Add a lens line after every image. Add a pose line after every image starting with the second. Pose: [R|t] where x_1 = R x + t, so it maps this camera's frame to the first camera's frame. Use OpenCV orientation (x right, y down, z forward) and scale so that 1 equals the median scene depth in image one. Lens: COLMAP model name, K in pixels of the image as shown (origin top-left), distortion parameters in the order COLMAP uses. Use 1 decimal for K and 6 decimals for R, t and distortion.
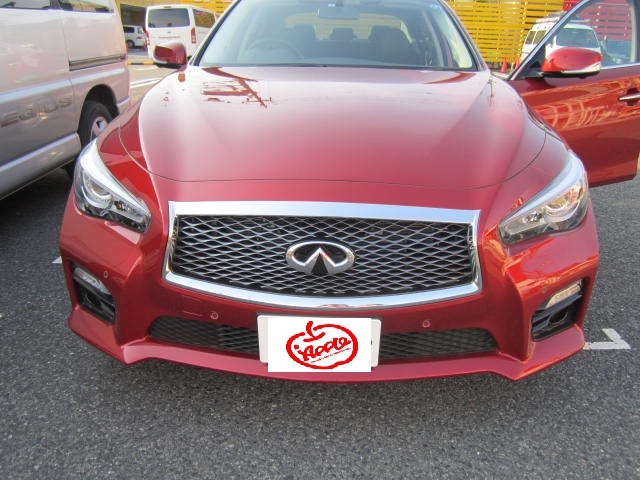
lens RADIAL K [[527.9, 0, 320.9], [0, 527.9, 240.9], [0, 0, 1]] dist [-0.033698, -0.000503]
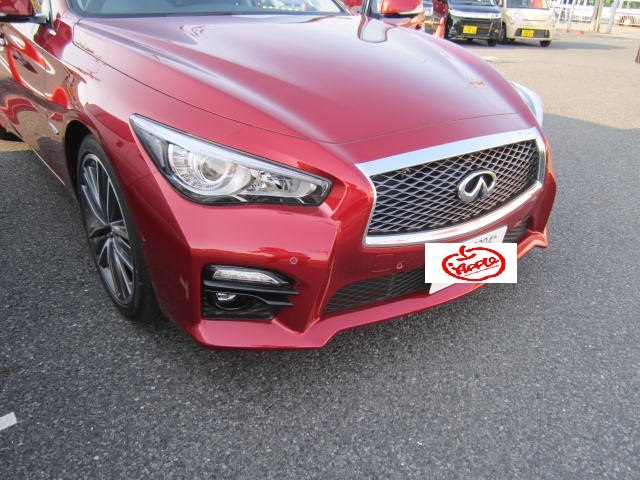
lens RADIAL K [[527.9, 0, 321.5], [0, 527.9, 240.0], [0, 0, 1]] dist [-0.033698, -0.000503]
pose [[0.765708, -0.270156, 0.583701, -0.934226], [0.207533, 0.962747, 0.173345, -0.121813], [-0.608787, -0.011595, 0.793249, 0.274645]]
